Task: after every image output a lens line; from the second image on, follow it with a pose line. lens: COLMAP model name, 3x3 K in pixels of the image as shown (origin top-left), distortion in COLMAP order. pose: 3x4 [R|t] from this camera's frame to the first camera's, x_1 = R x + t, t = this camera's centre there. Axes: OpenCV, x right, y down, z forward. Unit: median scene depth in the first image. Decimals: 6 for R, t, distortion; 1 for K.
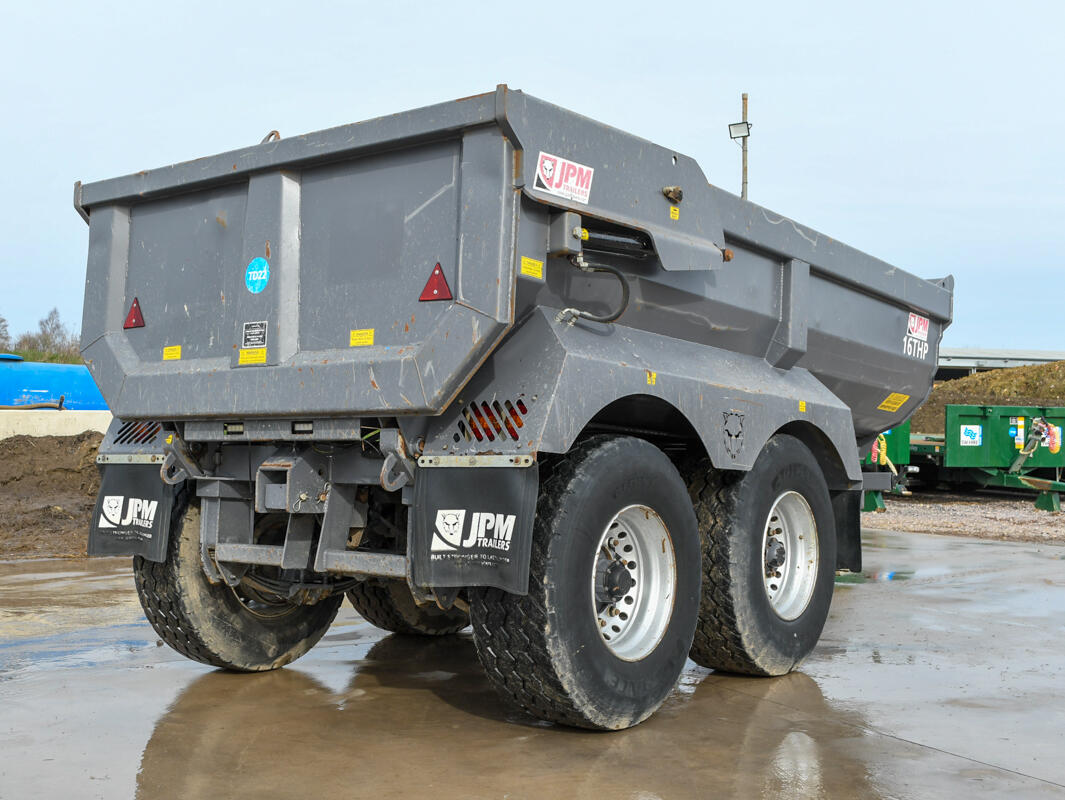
lens RADIAL K [[1252.5, 0, 532.5], [0, 1252.5, 400.0], [0, 0, 1]] dist [-0.011999, -0.001186]
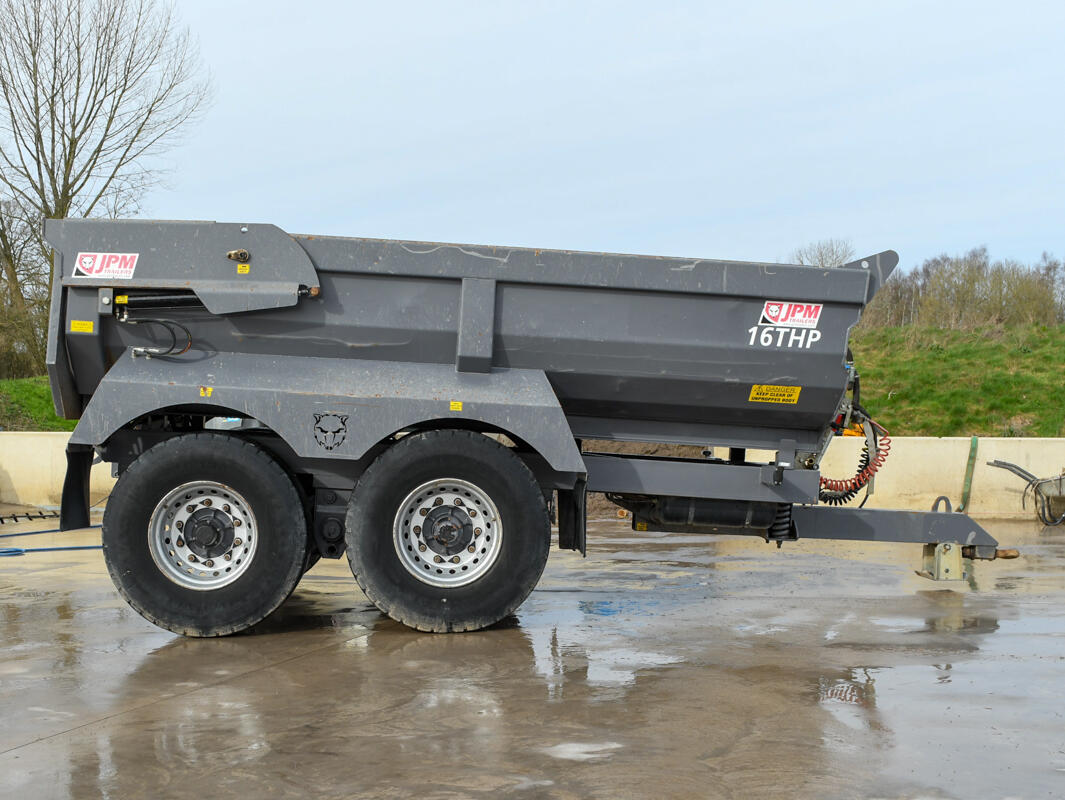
lens RADIAL K [[1252.5, 0, 532.5], [0, 1252.5, 400.0], [0, 0, 1]] dist [-0.011999, -0.001186]
pose [[0.650862, -0.010732, -0.759120, 2.106324], [0.026151, 0.999624, 0.008289, -0.015355], [0.758746, -0.025247, 0.650898, 0.543313]]
